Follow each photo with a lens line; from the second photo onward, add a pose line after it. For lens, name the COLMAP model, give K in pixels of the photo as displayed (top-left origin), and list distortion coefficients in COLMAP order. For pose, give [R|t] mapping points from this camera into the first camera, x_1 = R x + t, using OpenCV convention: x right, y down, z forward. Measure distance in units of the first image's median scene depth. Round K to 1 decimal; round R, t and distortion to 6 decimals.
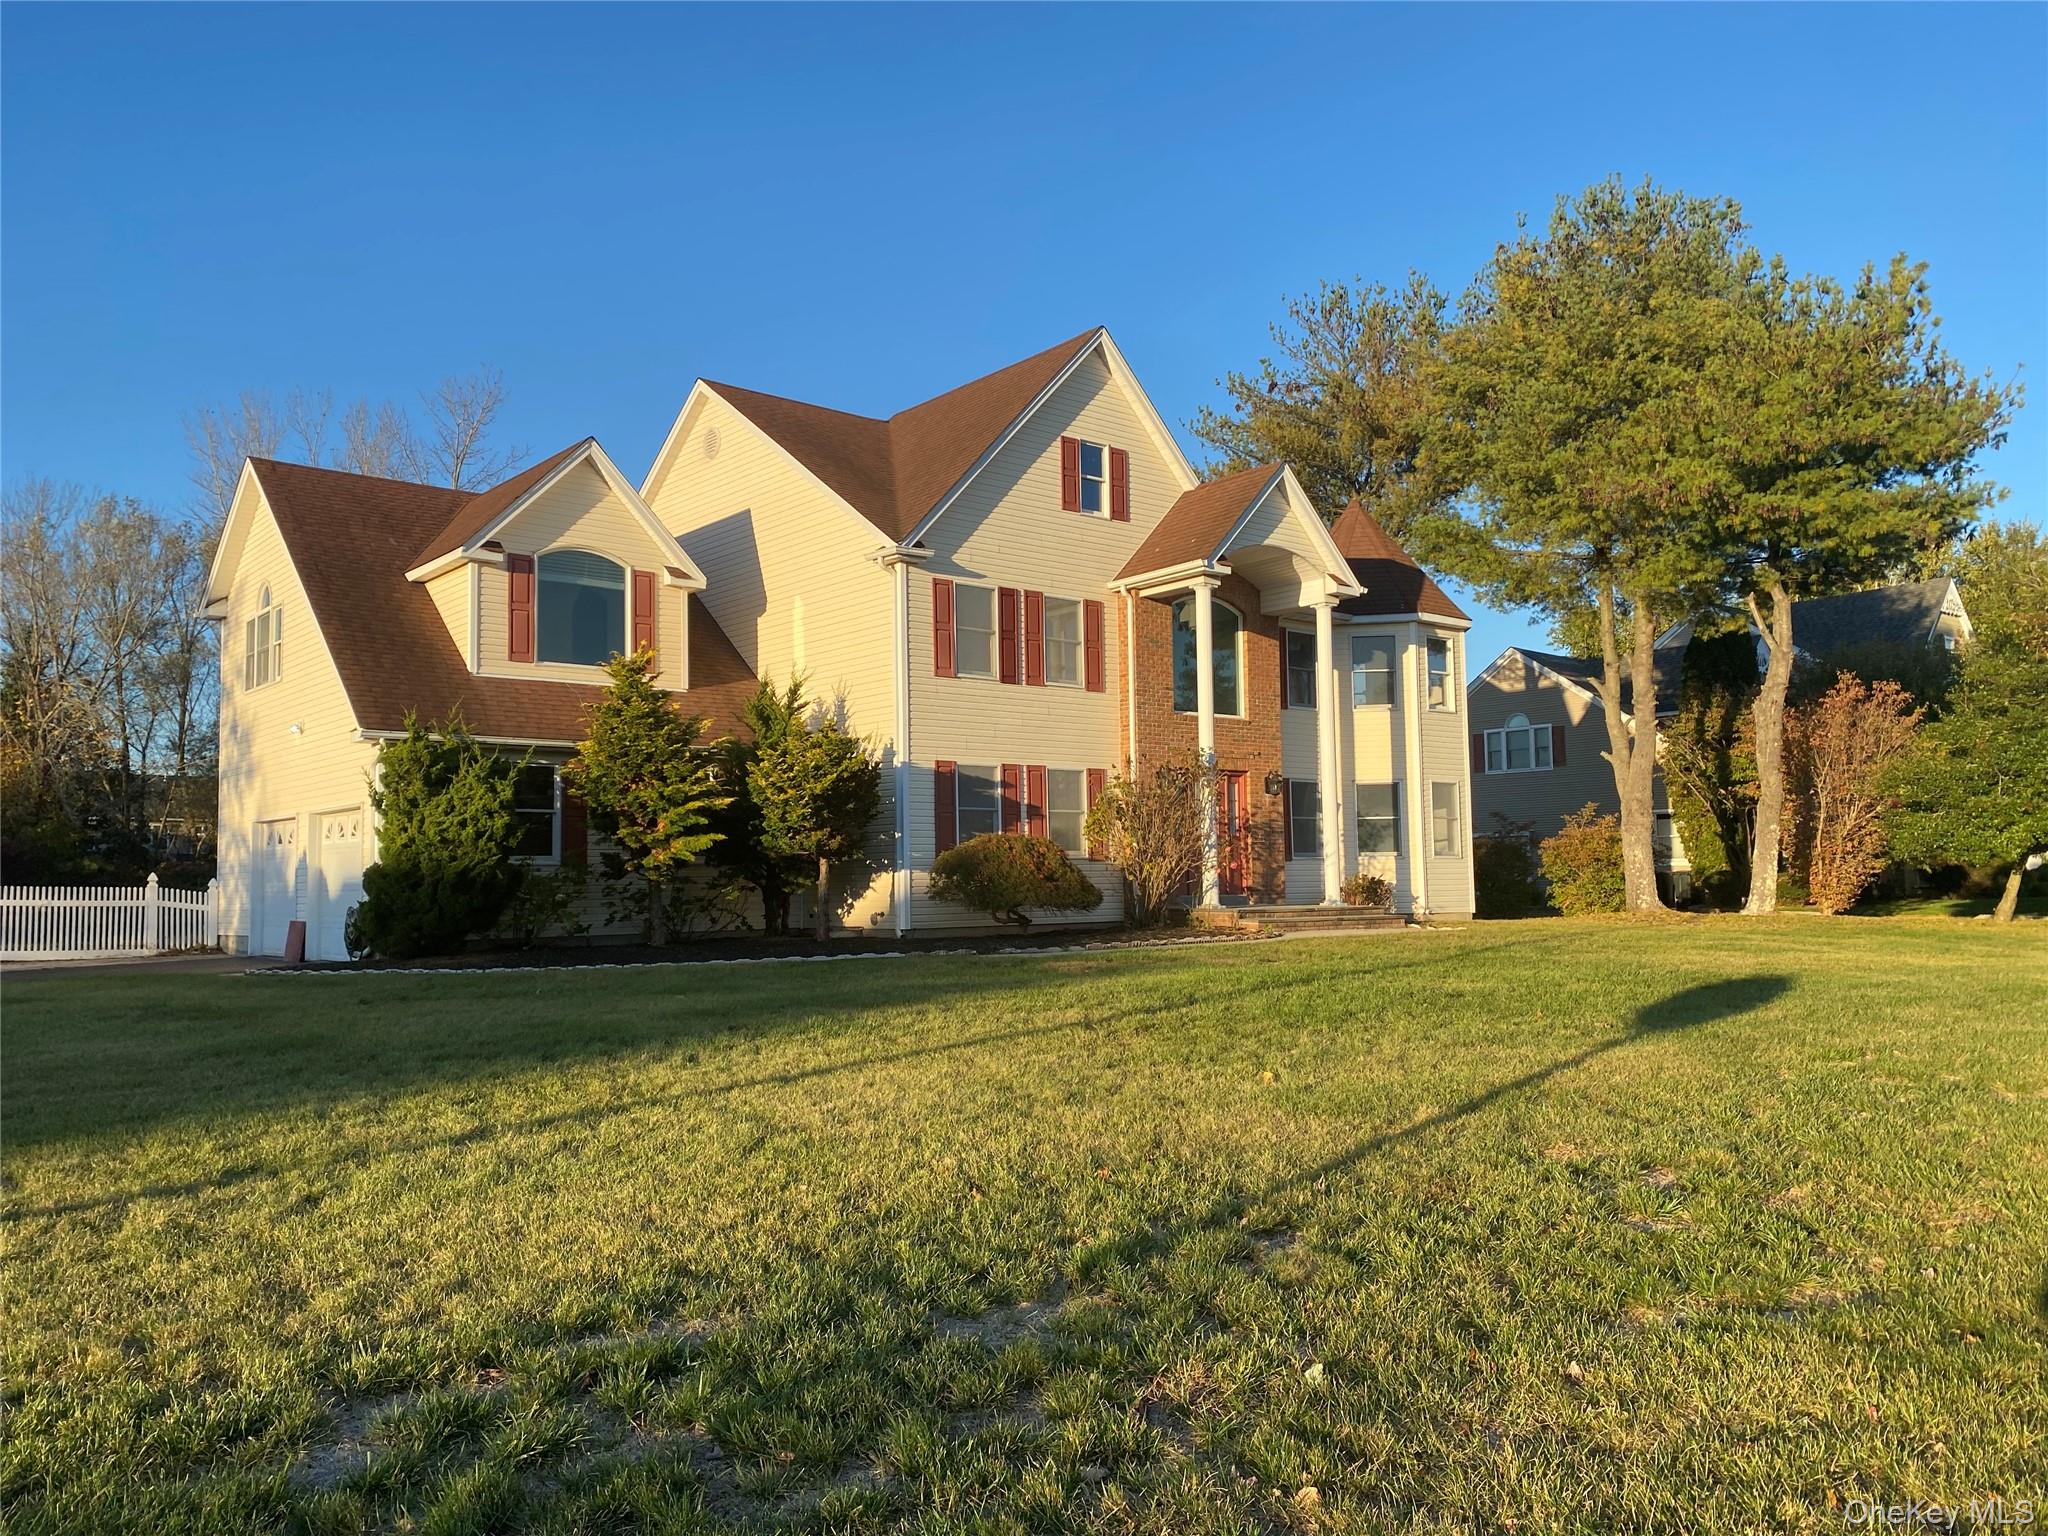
lens RADIAL K [[1553.1, 0, 1025.6], [0, 1553.1, 771.0], [0, 0, 1]] dist [0.033143, -0.045011]
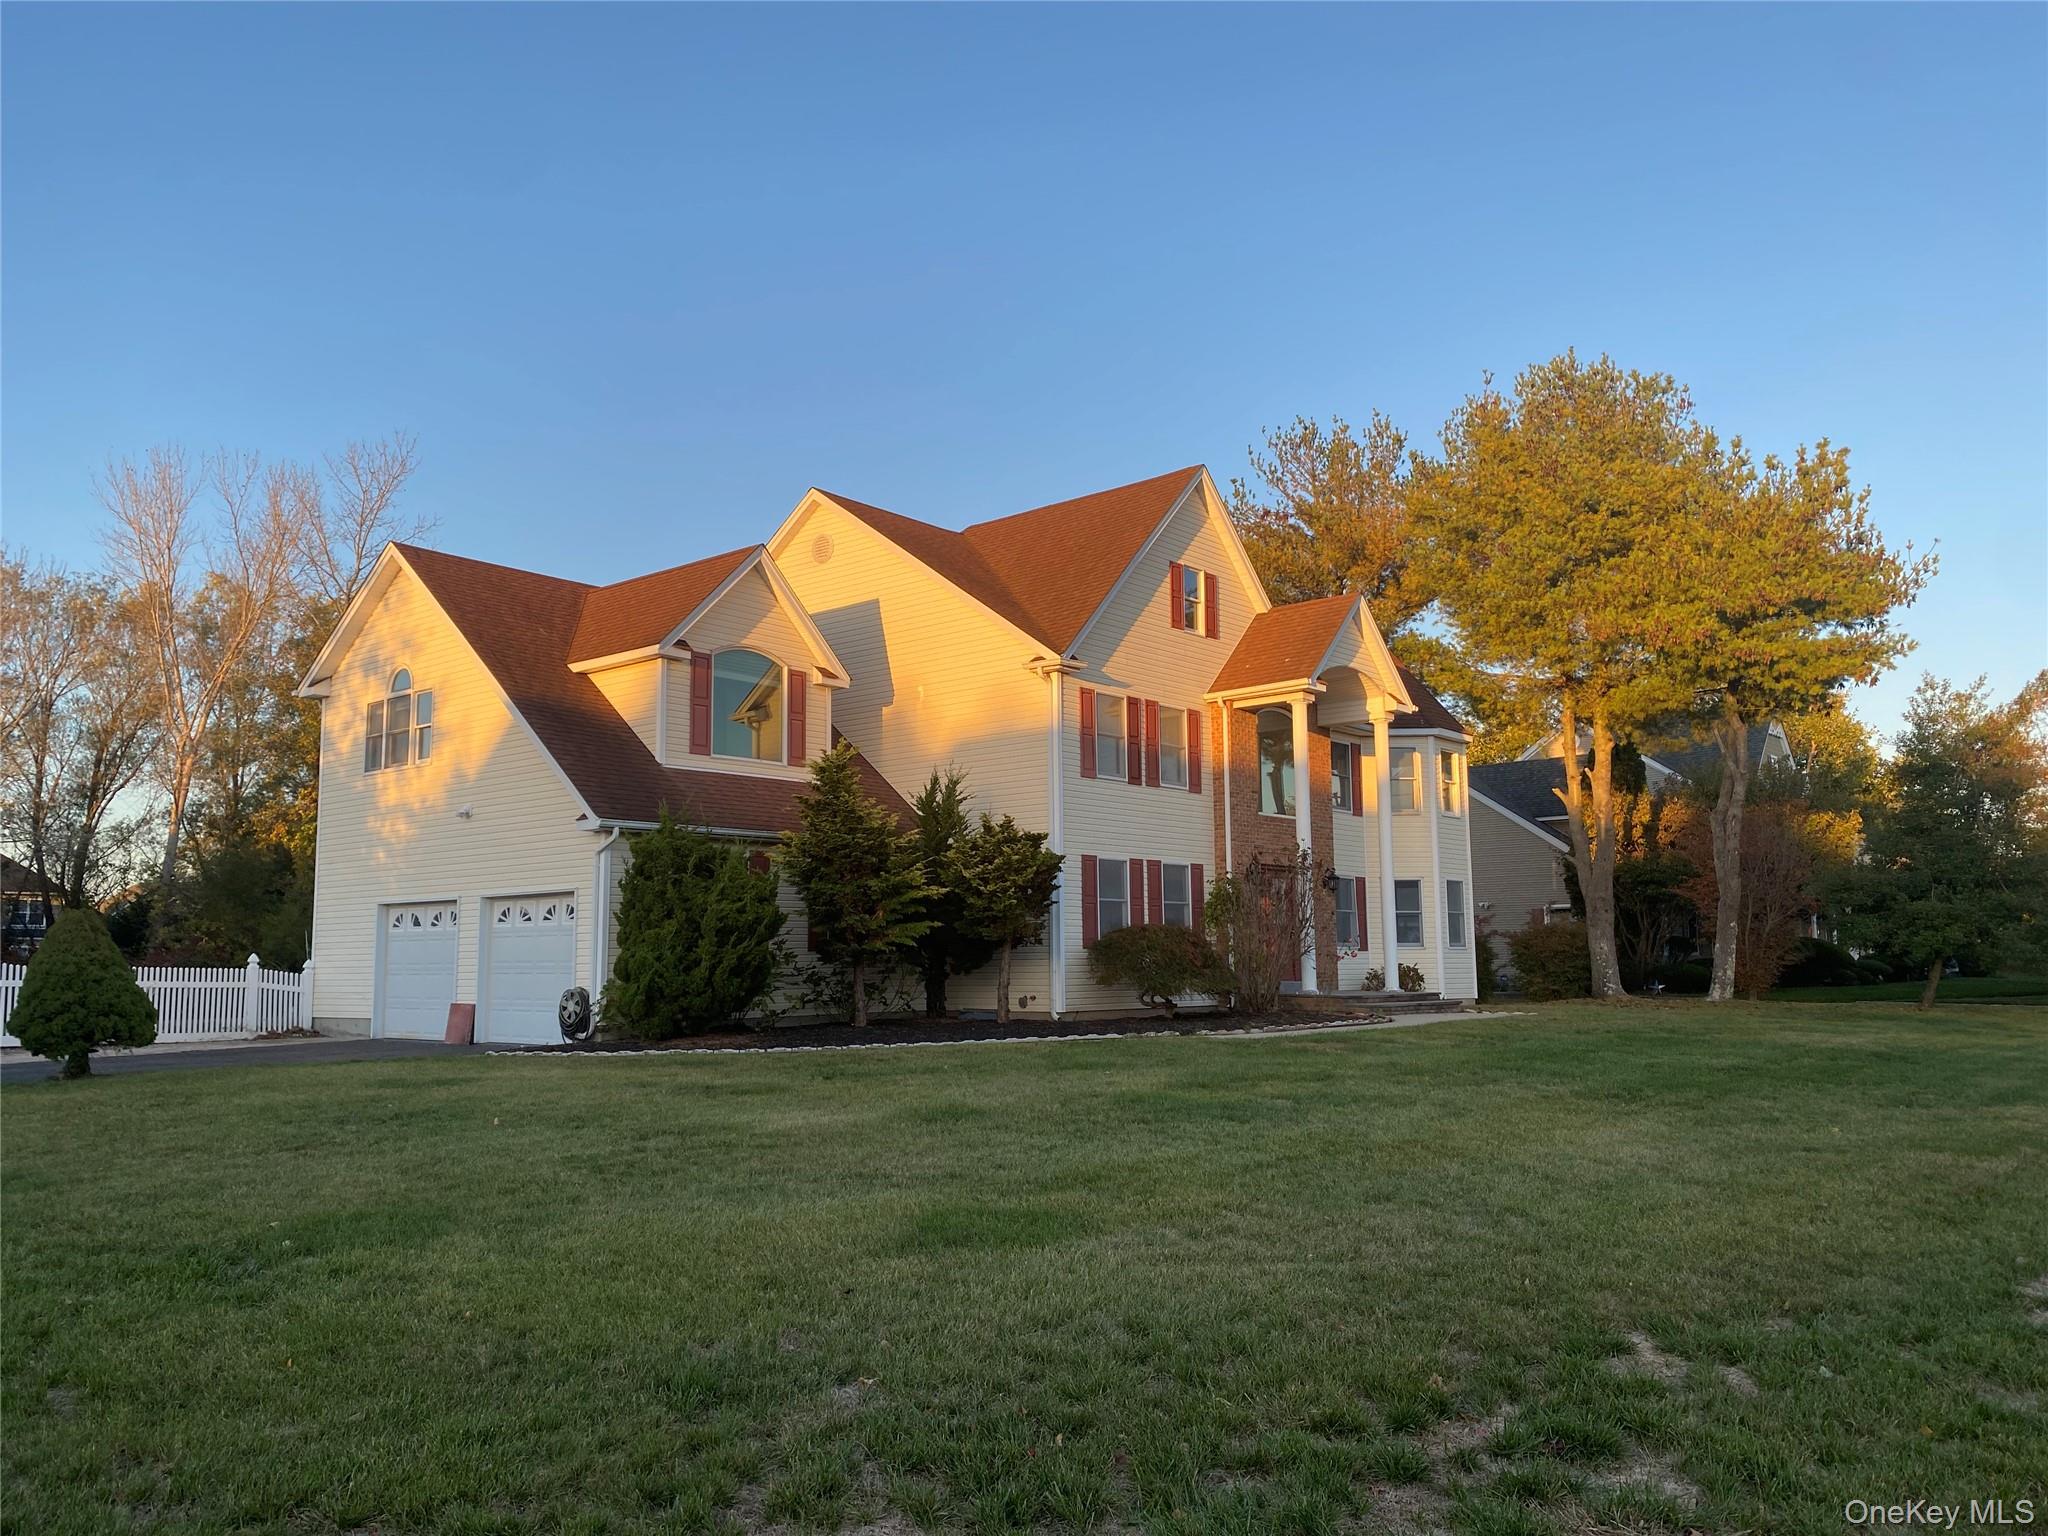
lens RADIAL K [[1553.1, 0, 1028.8], [0, 1553.1, 754.8], [0, 0, 1]] dist [0.033143, -0.045011]
pose [[0.986316, 0.028685, 0.162348, -0.248289], [-0.018429, 0.997759, -0.064325, -0.005654], [-0.163830, 0.060453, 0.984635, -0.059873]]
